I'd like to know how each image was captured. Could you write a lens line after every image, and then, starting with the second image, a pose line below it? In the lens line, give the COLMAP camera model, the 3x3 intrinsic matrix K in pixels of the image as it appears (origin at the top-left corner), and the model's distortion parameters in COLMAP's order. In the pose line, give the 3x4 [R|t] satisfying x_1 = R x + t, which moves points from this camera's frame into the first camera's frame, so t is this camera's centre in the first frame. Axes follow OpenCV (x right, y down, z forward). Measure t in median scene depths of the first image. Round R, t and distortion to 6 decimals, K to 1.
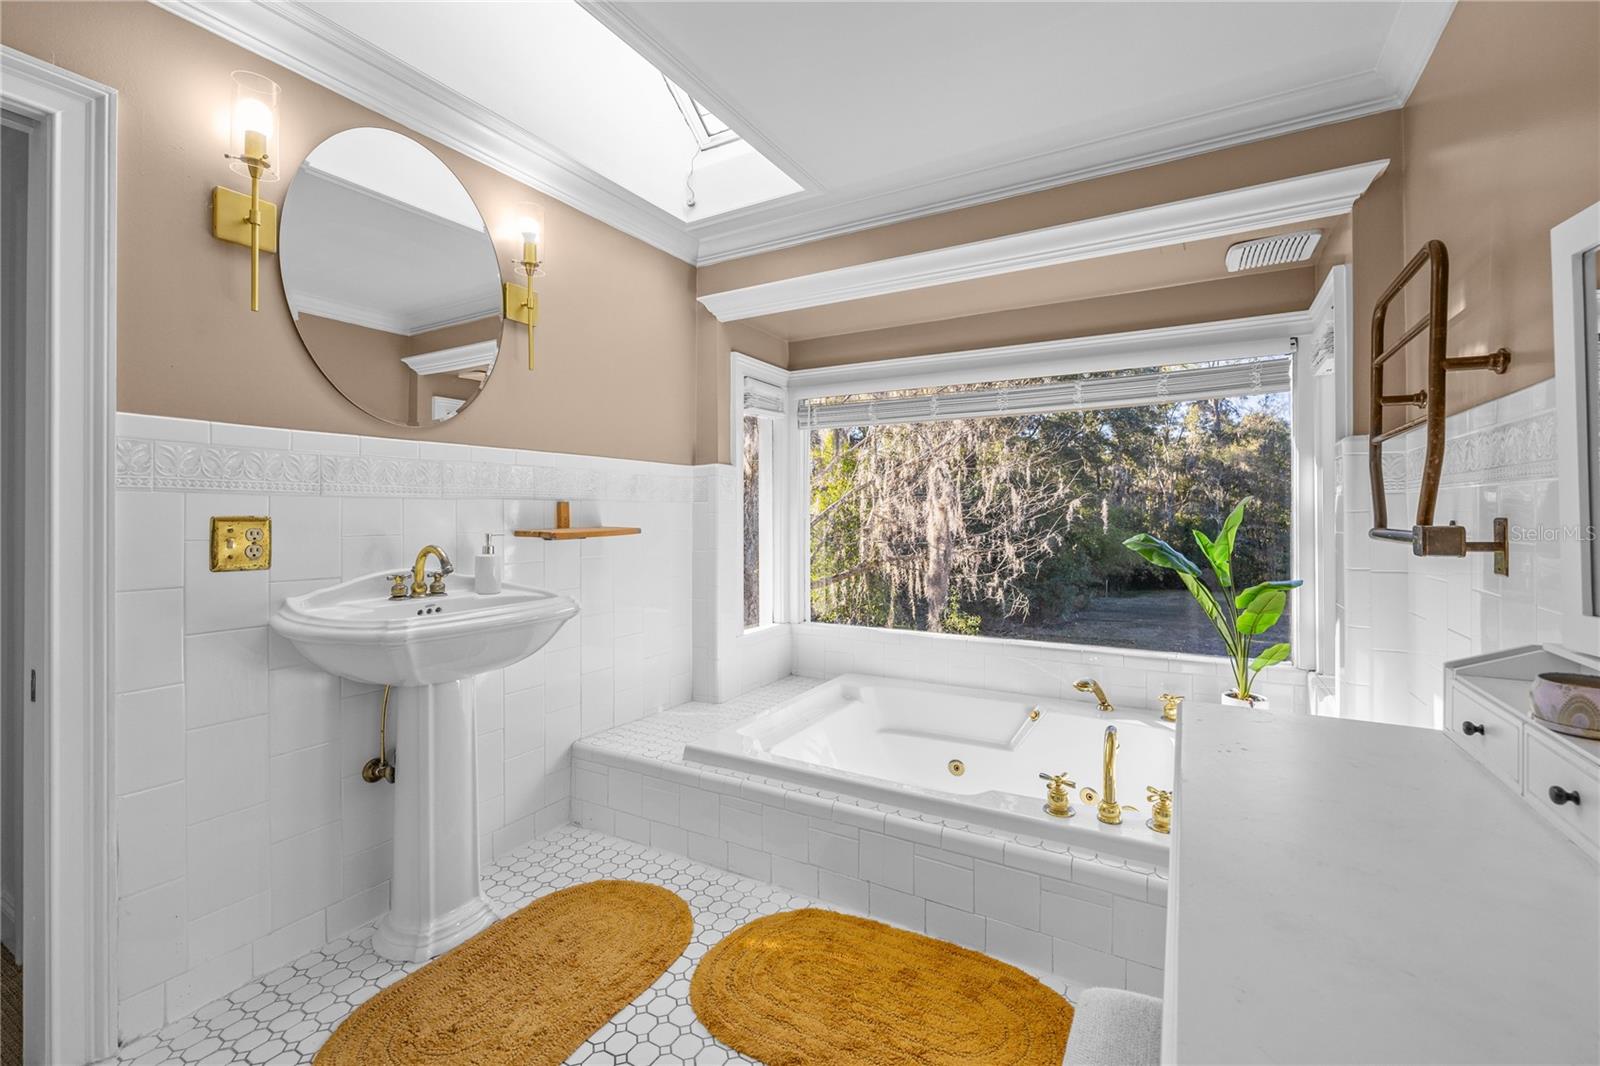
lens RADIAL K [[669.2, 0, 796.5], [0, 669.2, 508.9], [0, 0, 1]] dist [0.000060, 0.000030]
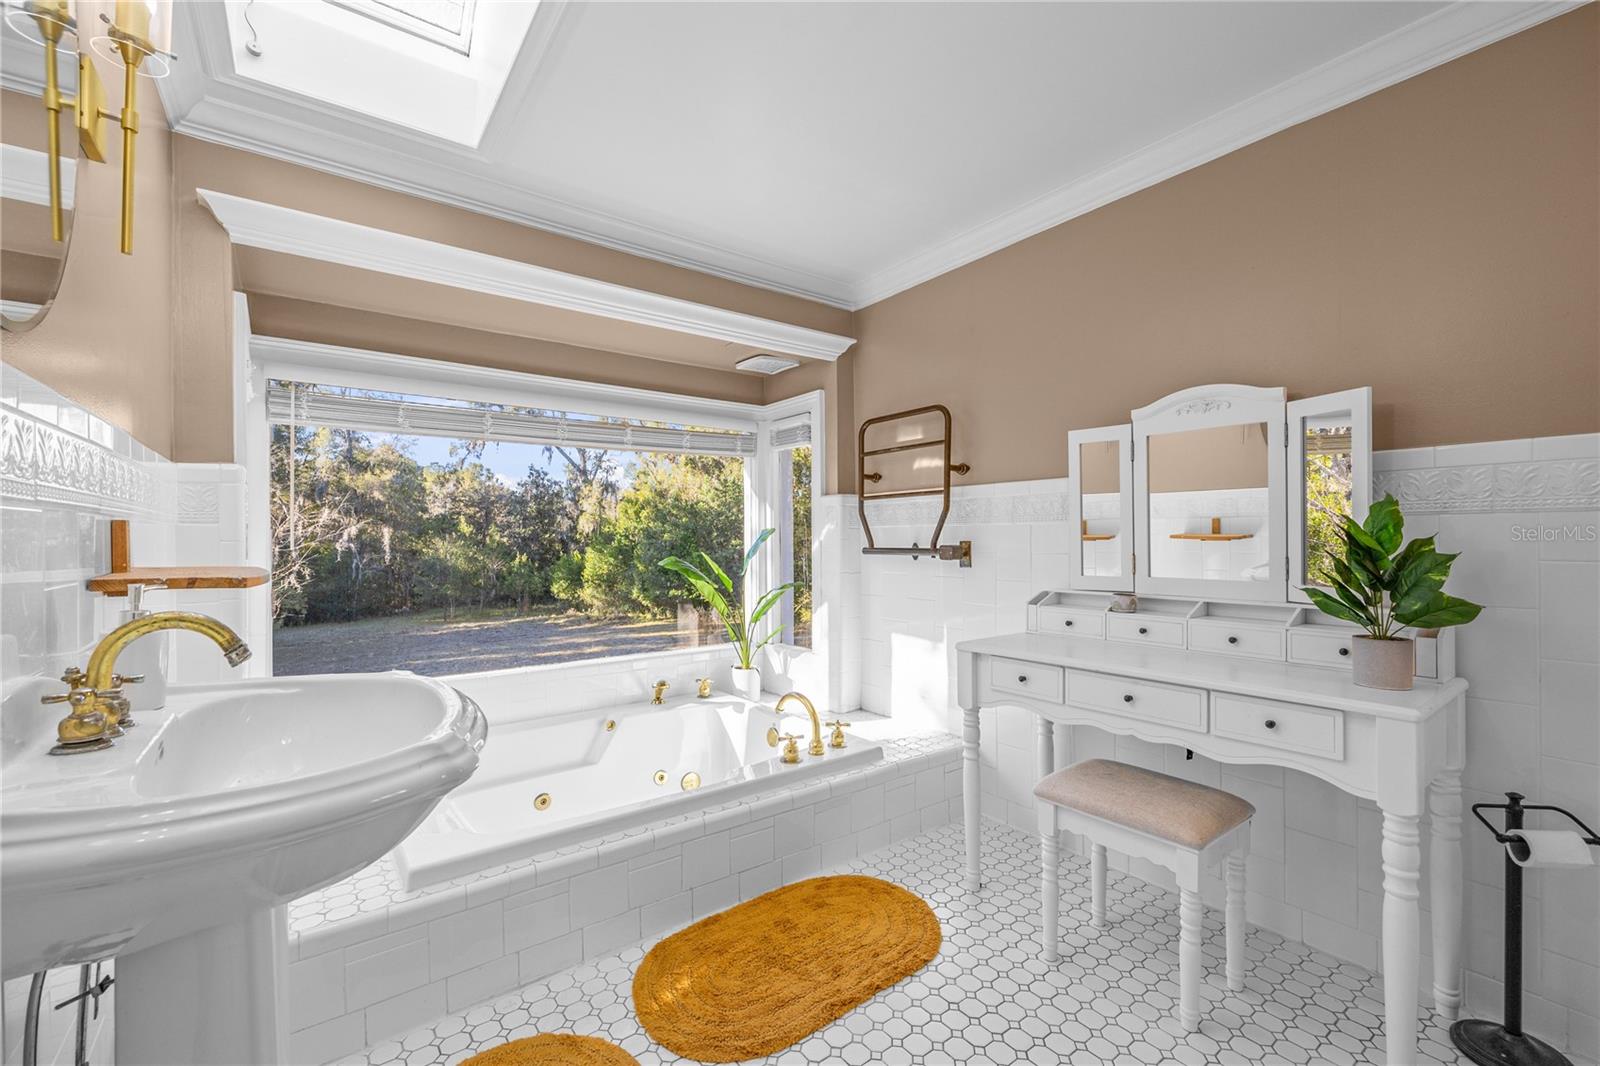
lens RADIAL K [[669.2, 0, 798.4], [0, 669.2, 534.9], [0, 0, 1]] dist [0.000060, 0.000030]
pose [[0.405205, 0.003226, 0.914220, -0.723280], [-0.000519, 0.999994, -0.003298, 0.001814], [-0.914226, 0.000862, 0.405205, 0.381266]]
